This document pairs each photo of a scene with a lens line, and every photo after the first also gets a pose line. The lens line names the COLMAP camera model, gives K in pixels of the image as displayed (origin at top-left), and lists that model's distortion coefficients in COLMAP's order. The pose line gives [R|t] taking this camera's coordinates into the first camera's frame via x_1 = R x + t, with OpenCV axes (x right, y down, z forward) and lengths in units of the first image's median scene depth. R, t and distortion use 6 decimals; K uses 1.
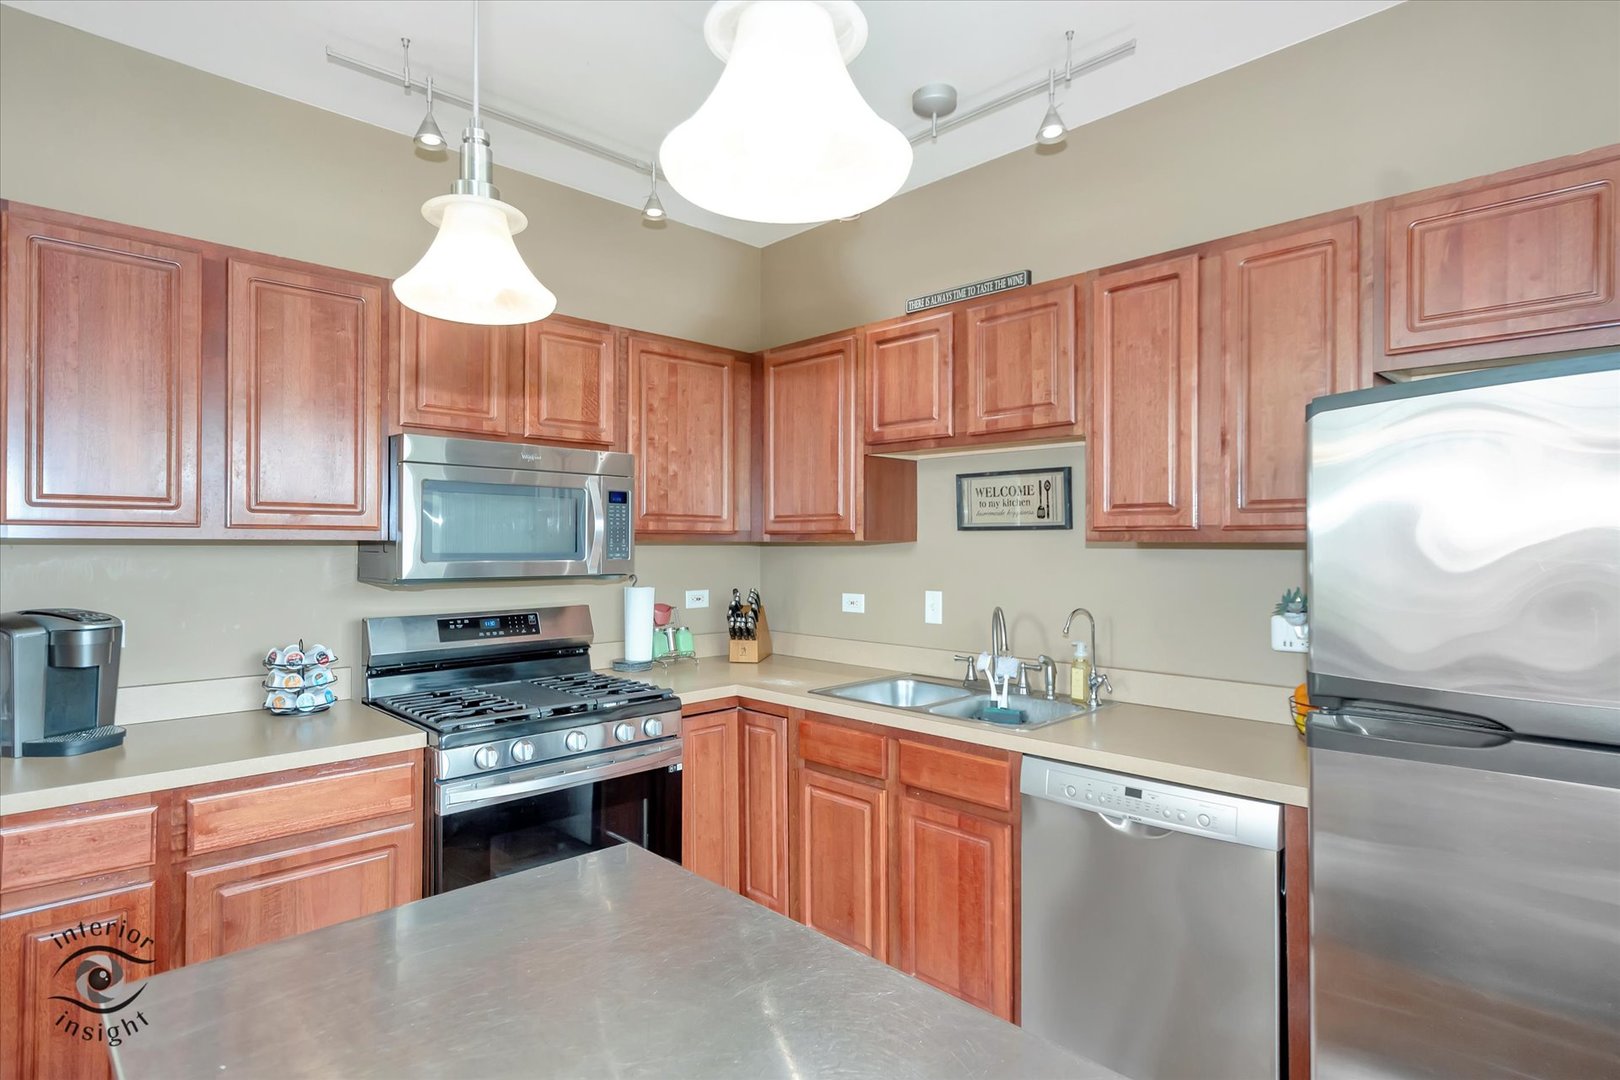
lens RADIAL K [[852.9, 0, 810.0], [0, 852.9, 540.0], [0, 0, 1]] dist [0.010961, 0.000133]
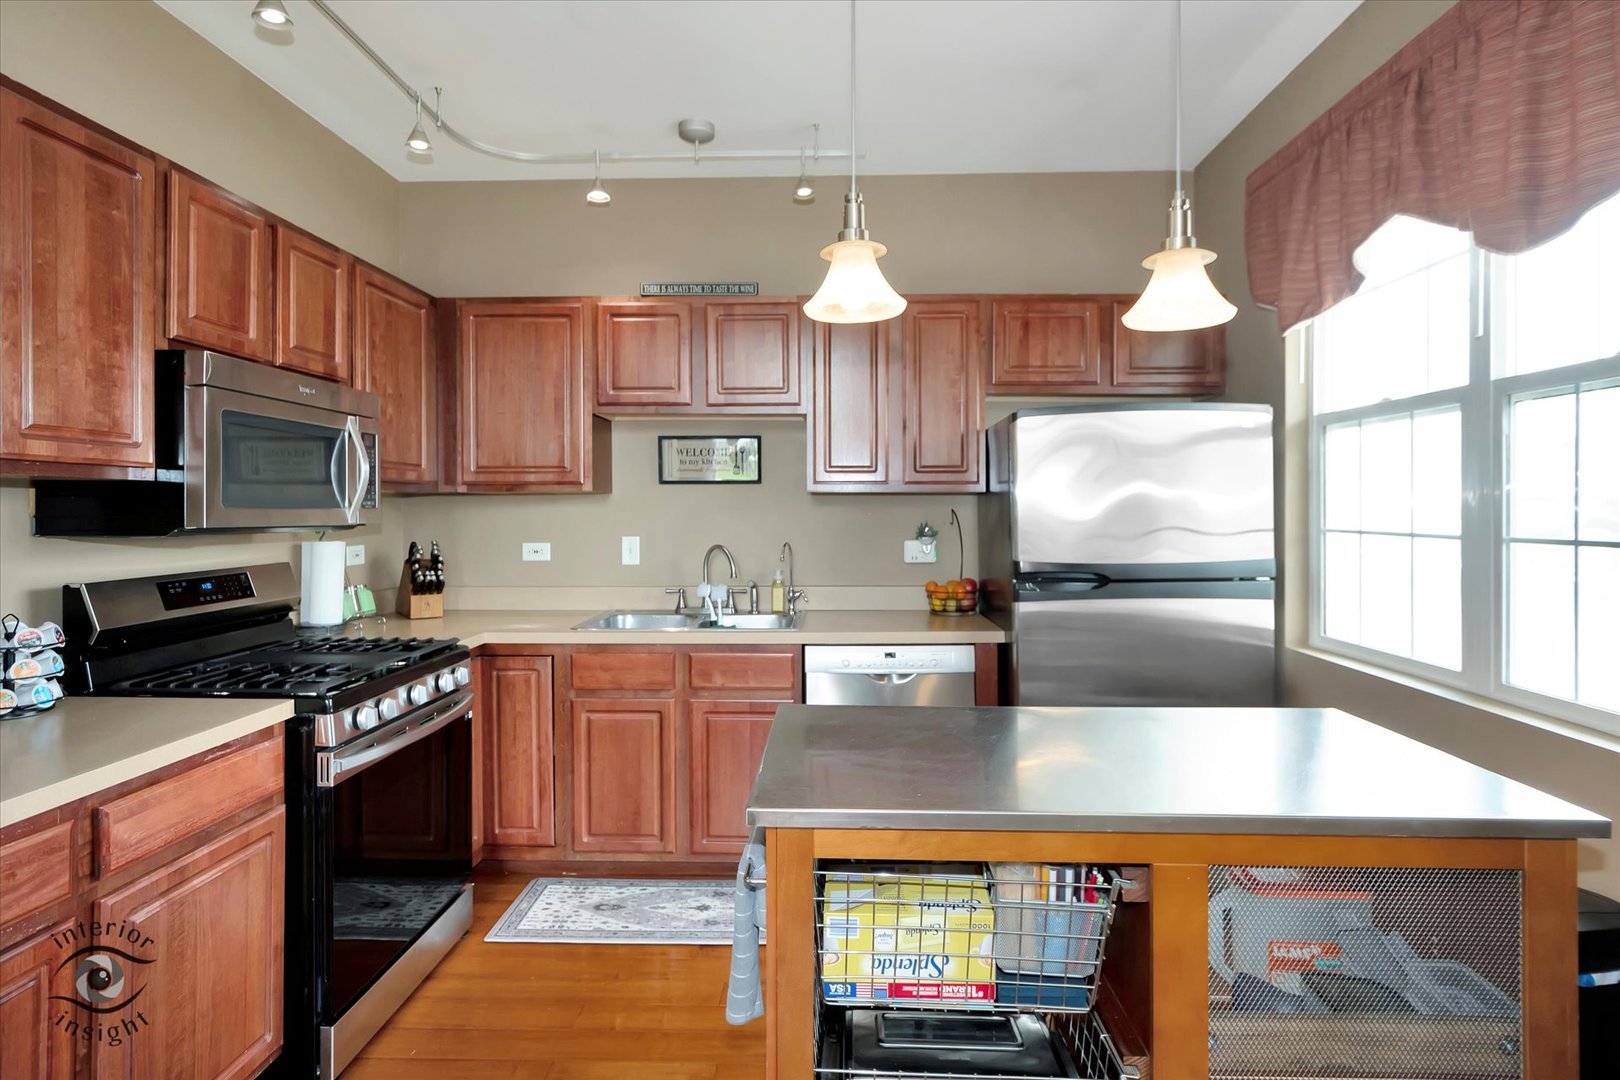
lens RADIAL K [[872.2, 0, 808.8], [0, 872.2, 512.5], [0, 0, 1]] dist [0.001964, -0.000329]
pose [[0.716460, -0.004883, 0.697612, -0.555829], [-0.000719, 0.999970, 0.007739, 0.020443], [-0.697628, -0.006046, 0.716434, -0.006045]]
